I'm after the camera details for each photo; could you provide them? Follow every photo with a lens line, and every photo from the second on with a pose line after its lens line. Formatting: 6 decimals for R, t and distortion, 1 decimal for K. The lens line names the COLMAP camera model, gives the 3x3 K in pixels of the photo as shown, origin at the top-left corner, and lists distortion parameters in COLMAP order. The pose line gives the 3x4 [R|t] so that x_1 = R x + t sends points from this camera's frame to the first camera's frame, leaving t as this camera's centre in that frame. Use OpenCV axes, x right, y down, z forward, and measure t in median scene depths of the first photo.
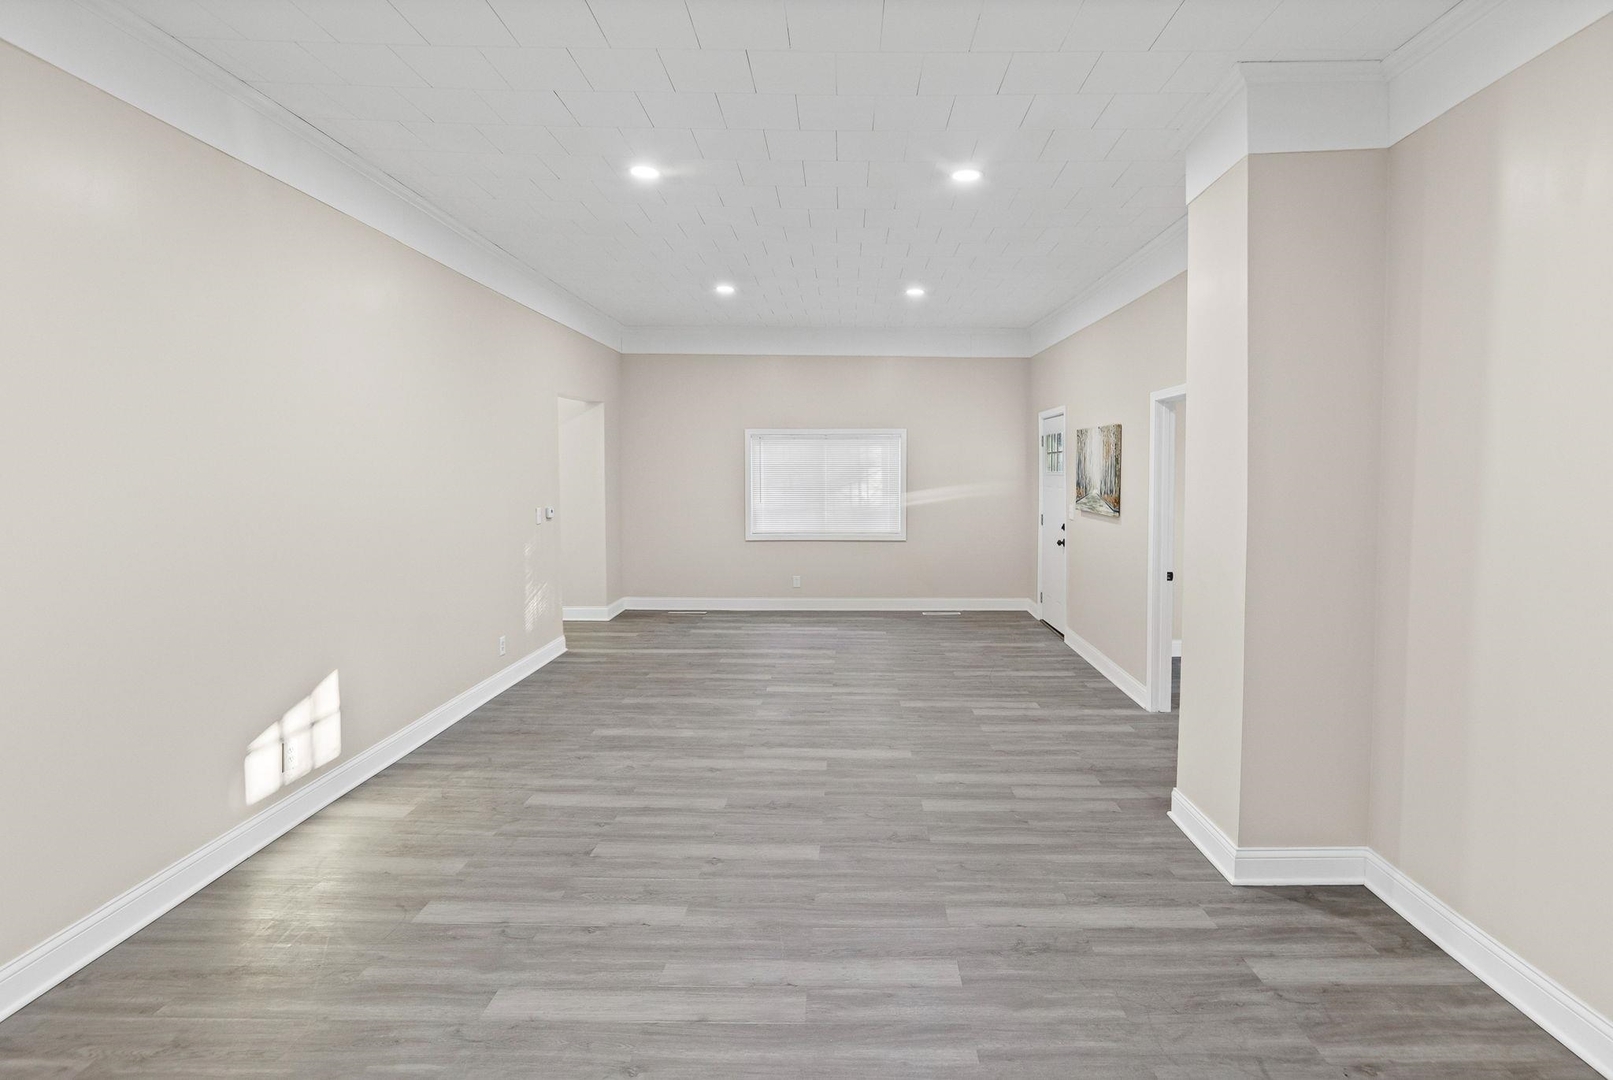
lens RADIAL K [[760.0, 0, 856.4], [0, 760.0, 558.3], [0, 0, 1]] dist [-0.000649, -0.001040]
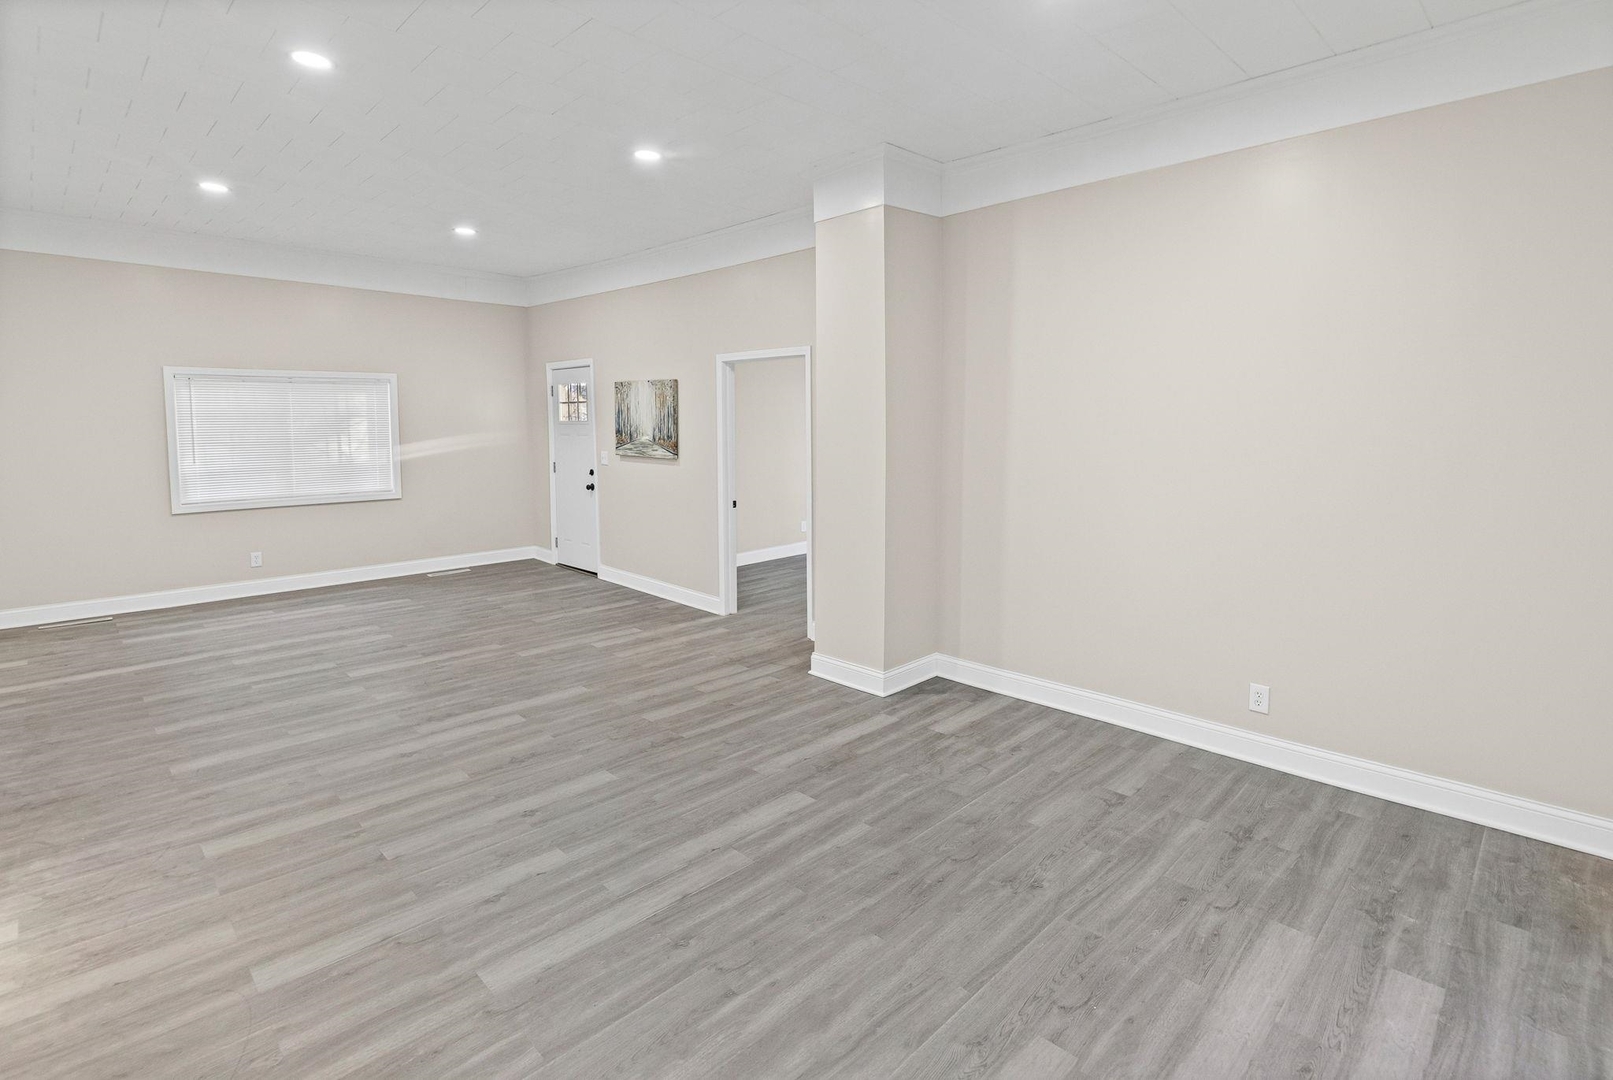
lens RADIAL K [[760.0, 0, 812.2], [0, 760.0, 548.1], [0, 0, 1]] dist [-0.000649, -0.001040]
pose [[0.713487, -0.122315, 0.689909, -0.490452], [0.085360, 0.992485, 0.087681, -0.004399], [-0.695449, -0.003669, 0.718566, 0.017172]]
